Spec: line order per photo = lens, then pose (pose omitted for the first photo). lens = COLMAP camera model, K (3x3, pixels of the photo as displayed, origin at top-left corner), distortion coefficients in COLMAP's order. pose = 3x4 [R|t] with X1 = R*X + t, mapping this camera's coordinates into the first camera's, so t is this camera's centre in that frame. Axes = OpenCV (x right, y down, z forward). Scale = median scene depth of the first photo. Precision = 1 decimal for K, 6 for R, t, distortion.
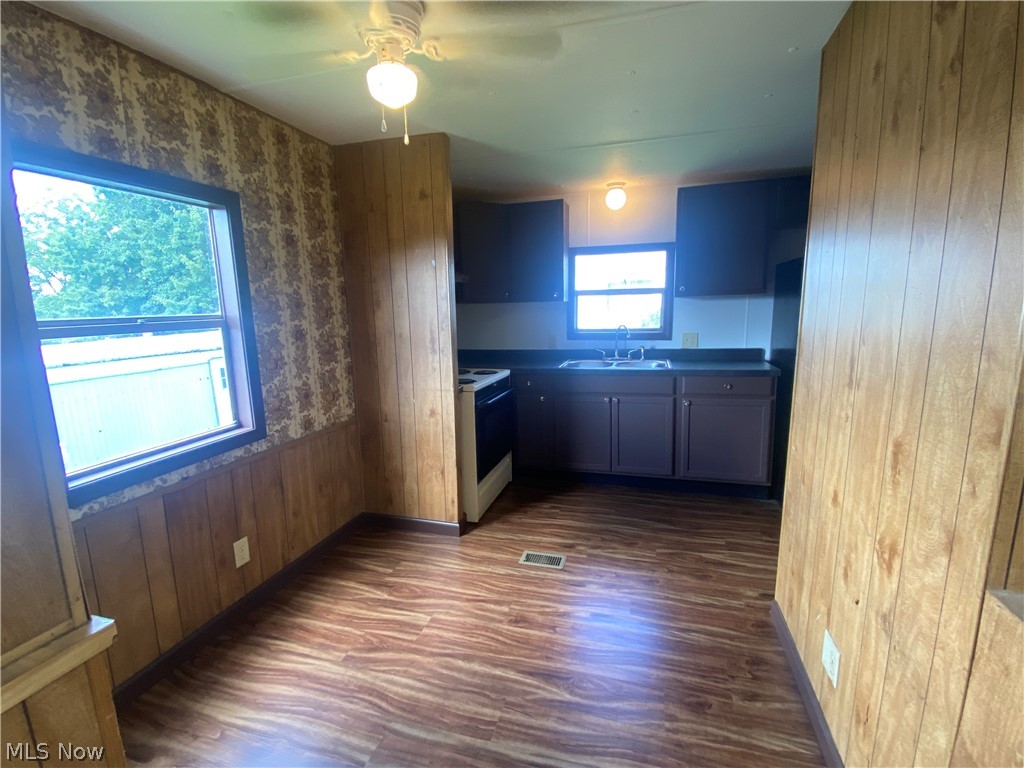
lens RADIAL K [[468.3, 0, 510.1], [0, 468.3, 383.3], [0, 0, 1]] dist [0.011893, -0.011832]
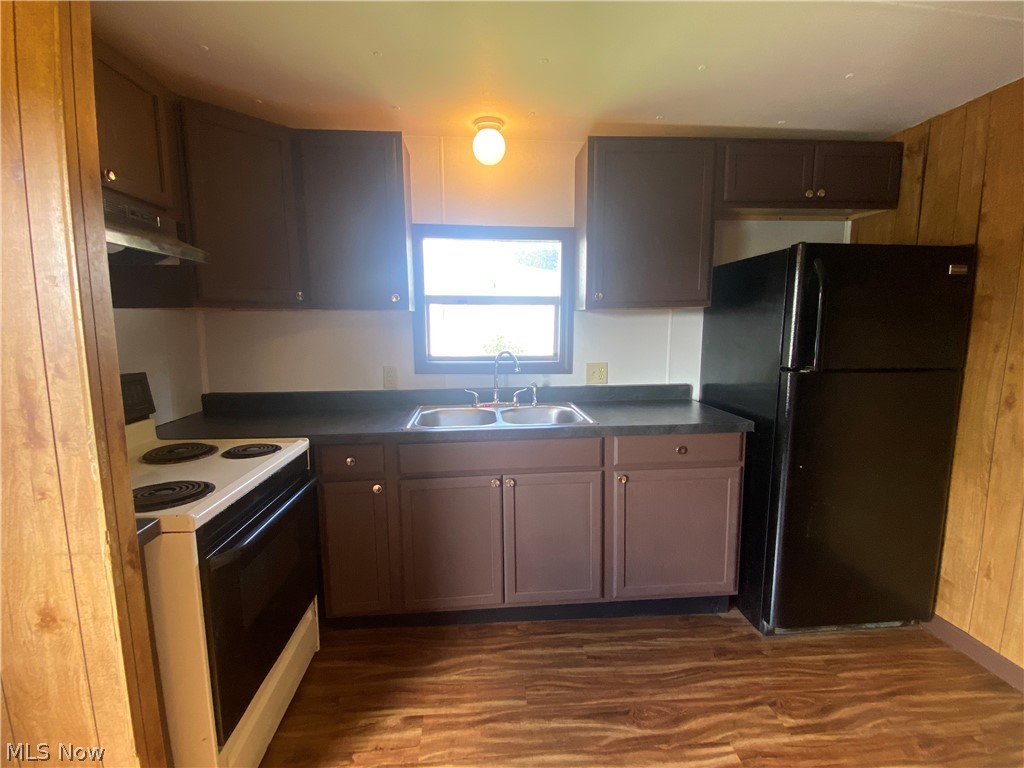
lens RADIAL K [[468.3, 0, 509.8], [0, 468.3, 390.0], [0, 0, 1]] dist [0.011893, -0.011832]
pose [[0.936236, -0.030538, 0.350043, 0.031088], [0.039612, 0.999038, -0.018791, -0.073642], [-0.349133, 0.031459, 0.936545, 0.505037]]
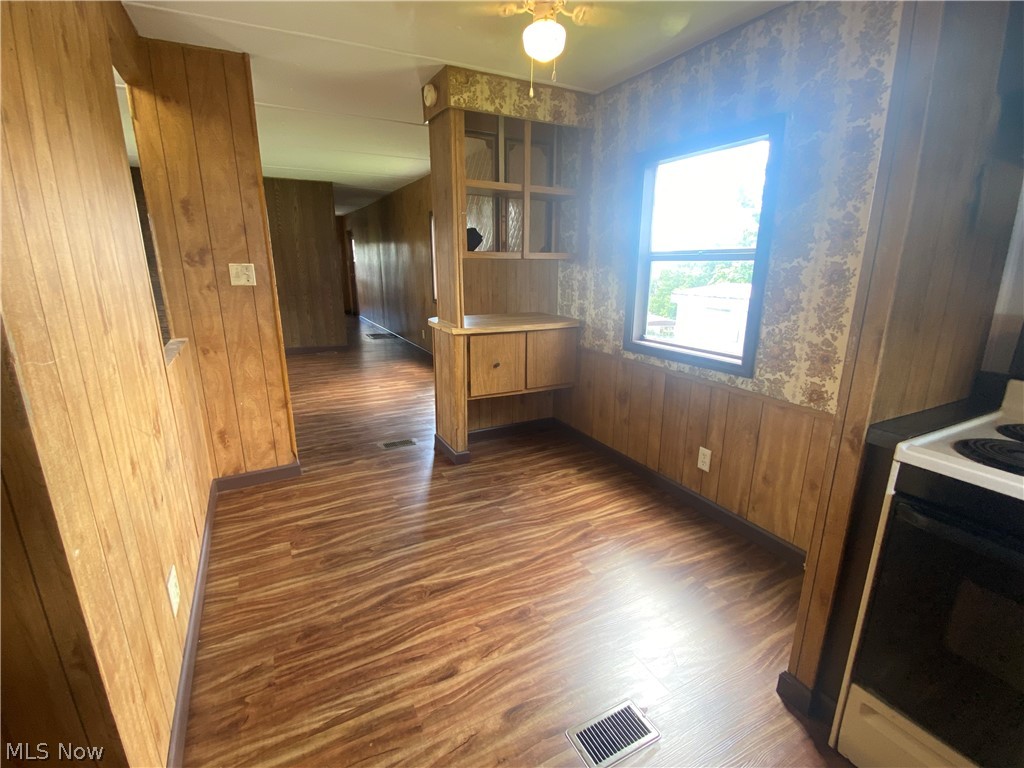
lens RADIAL K [[468.3, 0, 516.6], [0, 468.3, 385.8], [0, 0, 1]] dist [0.011893, -0.011832]
pose [[-0.704873, 0.196803, -0.681486, 0.452493], [-0.108215, 0.919659, 0.377513, -0.172122], [0.701030, 0.339846, -0.626946, 1.191163]]
